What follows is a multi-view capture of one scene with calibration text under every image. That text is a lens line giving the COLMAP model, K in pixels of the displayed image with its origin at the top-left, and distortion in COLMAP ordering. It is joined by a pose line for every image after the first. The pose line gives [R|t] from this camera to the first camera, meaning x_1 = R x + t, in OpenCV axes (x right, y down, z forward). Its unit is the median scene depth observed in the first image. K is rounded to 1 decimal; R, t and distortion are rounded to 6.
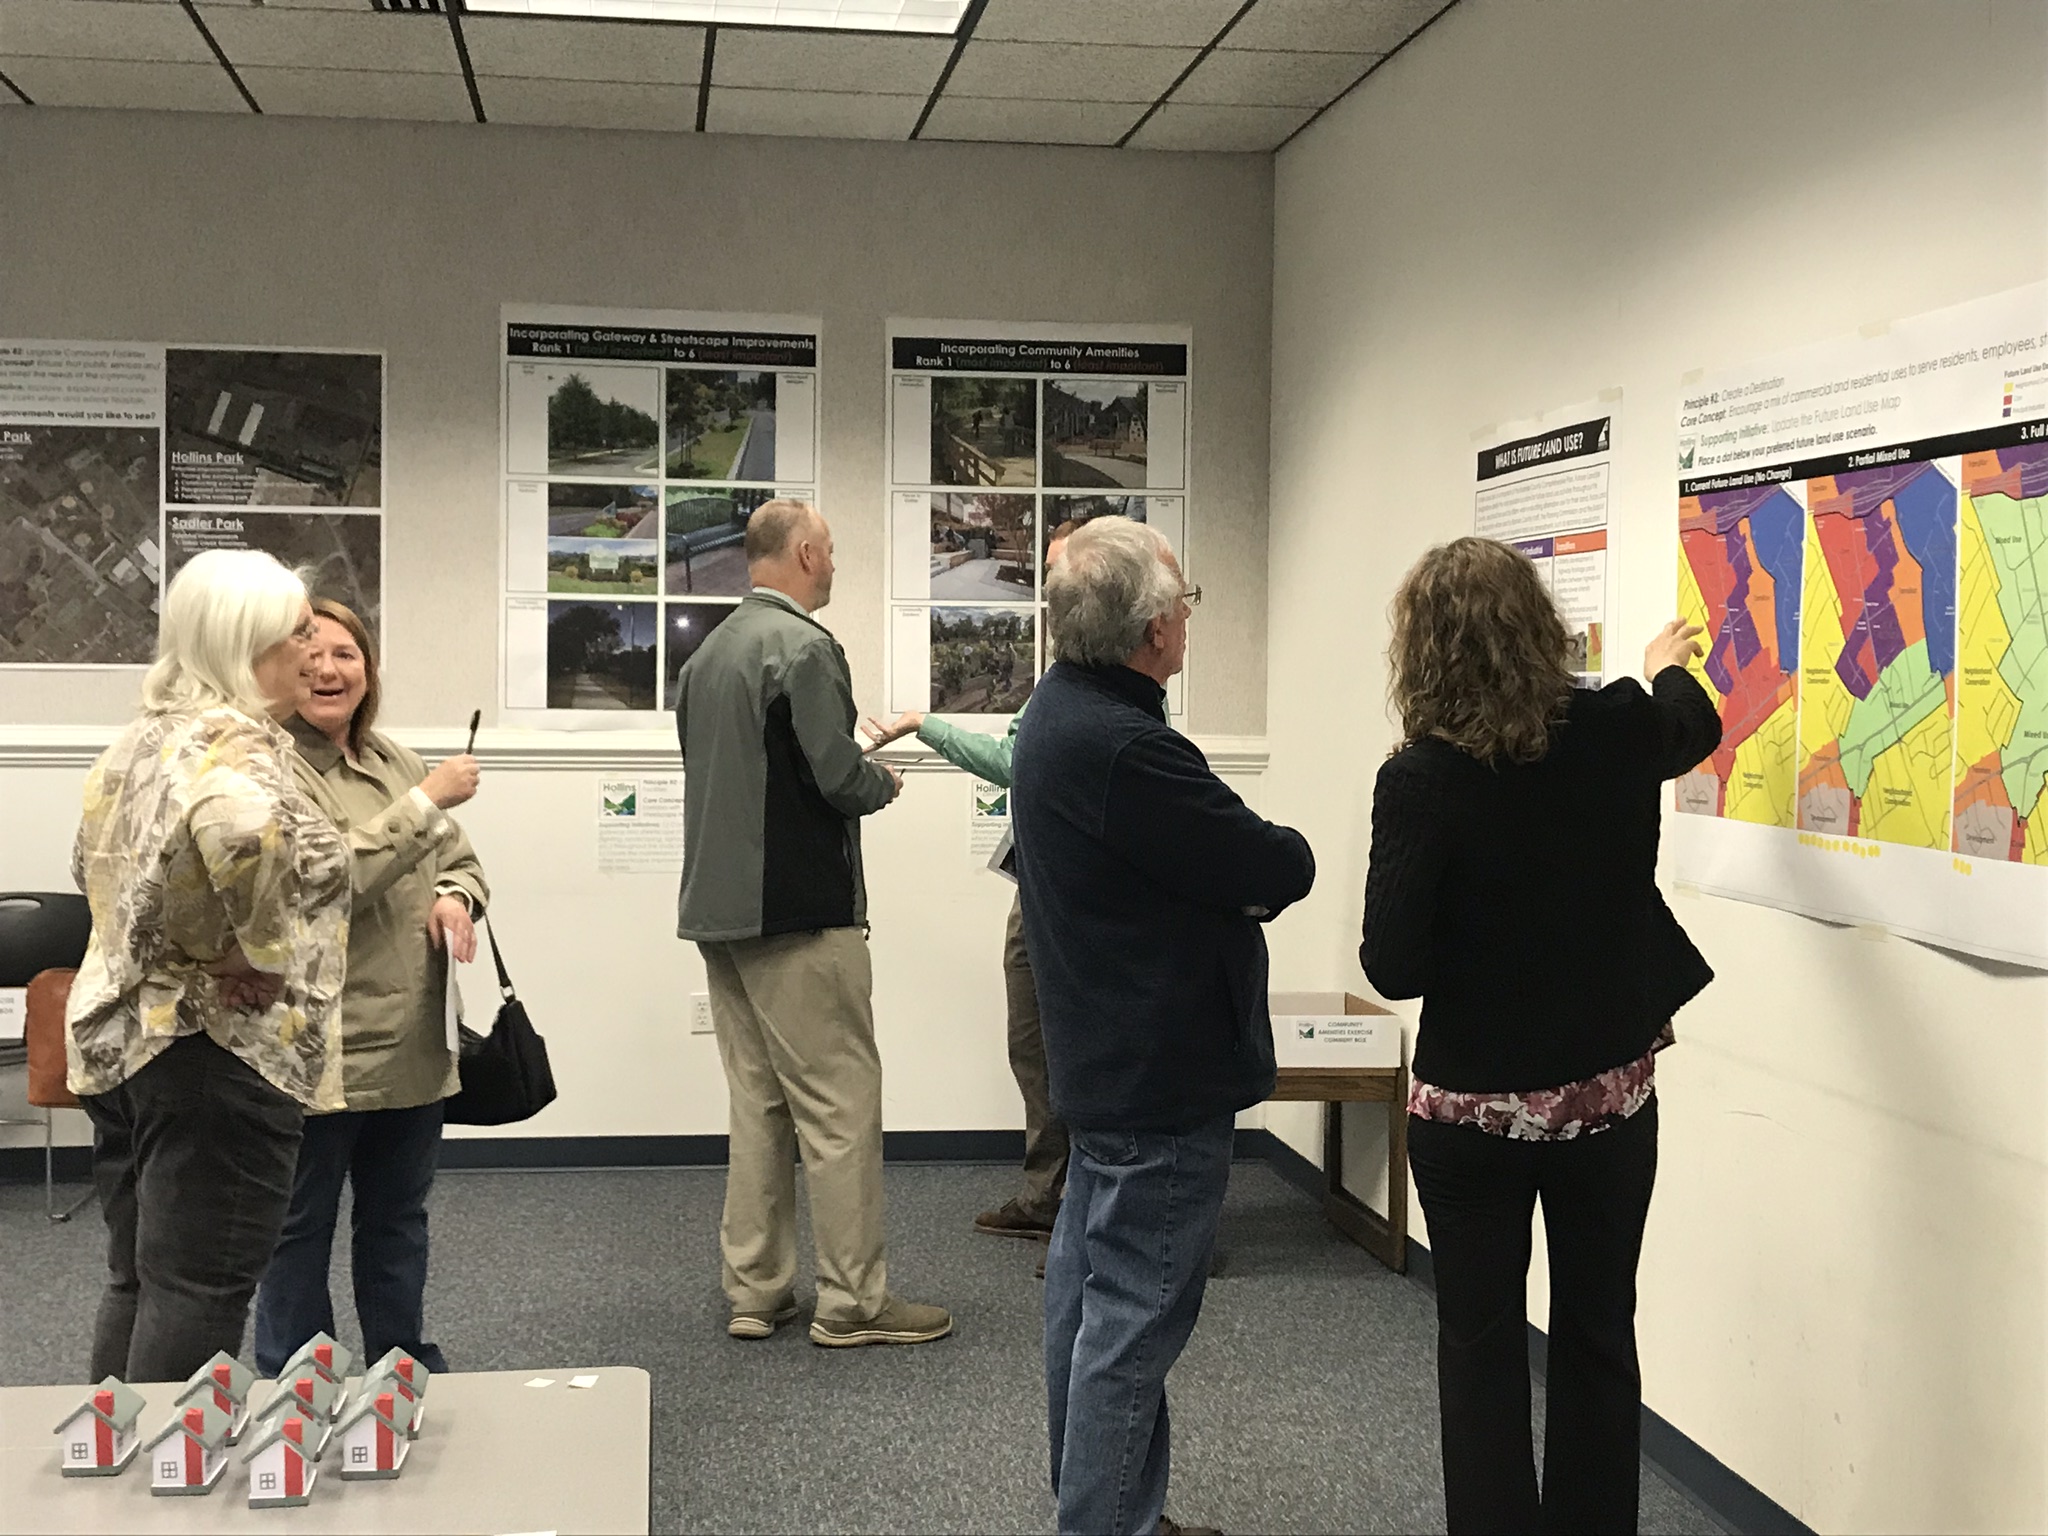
lens RADIAL K [[2552.3, 0, 1024.0], [0, 2552.3, 768.0], [0, 0, 1]] dist [0.188231, -0.687189]
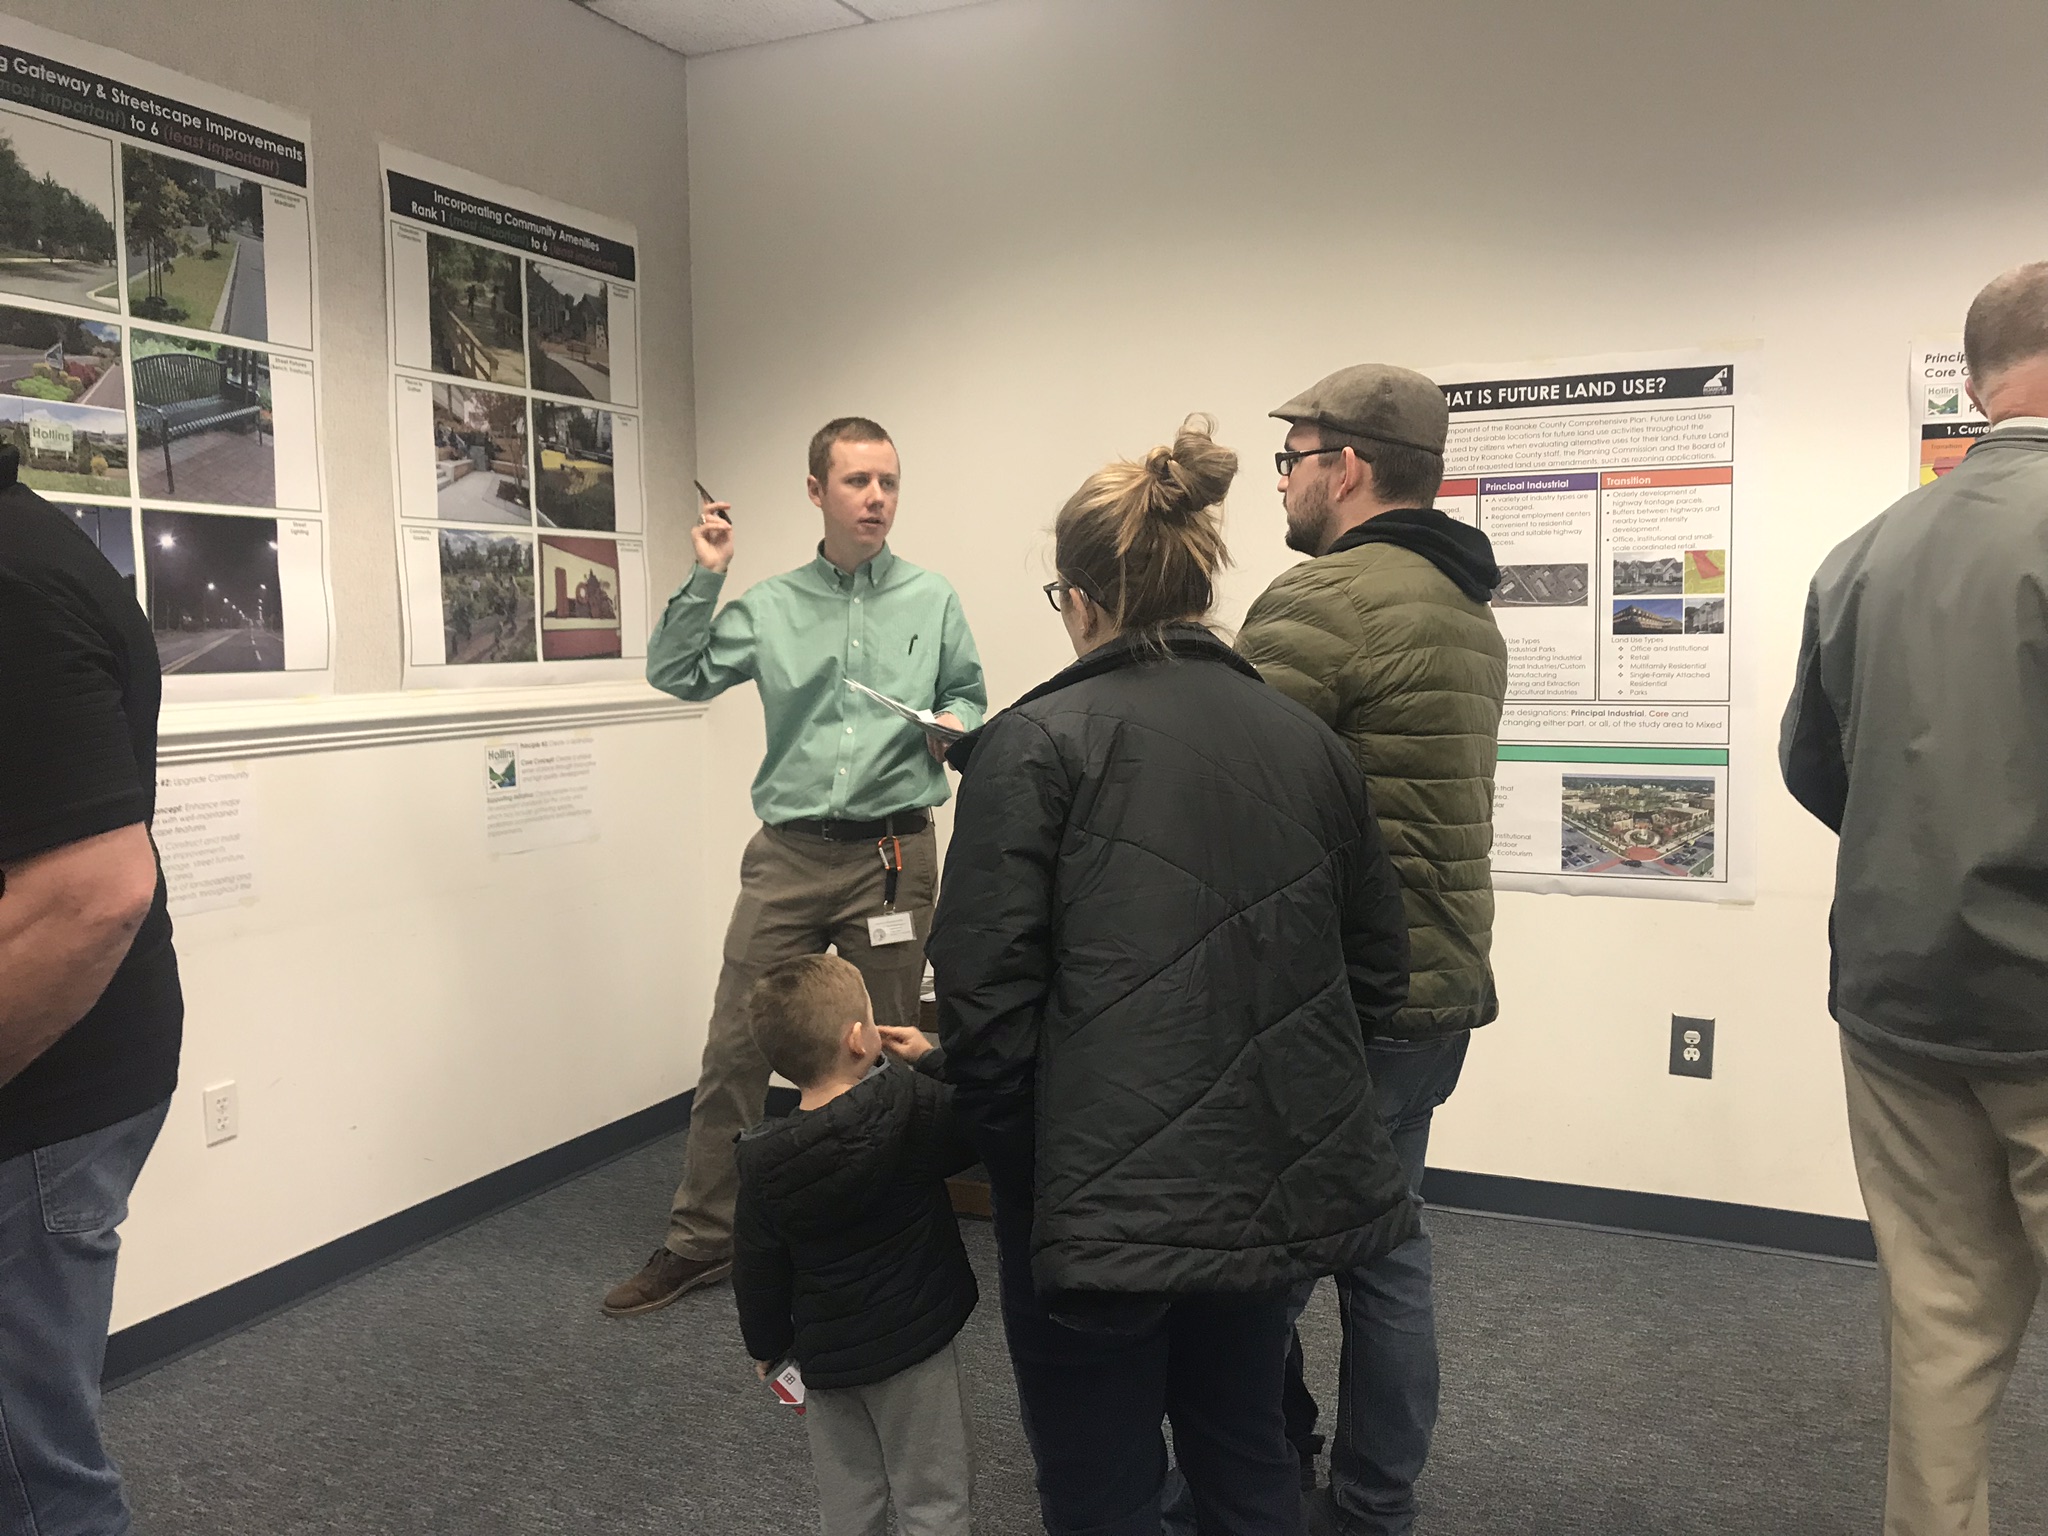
lens RADIAL K [[1661.6, 0, 1019.1], [0, 1661.6, 745.8], [0, 0, 1]] dist [0.005747, -0.003507]
pose [[0.546204, -0.076885, 0.834116, -0.376646], [0.046231, 0.997028, 0.061628, -0.020563], [-0.836376, 0.004901, 0.548135, 0.585923]]
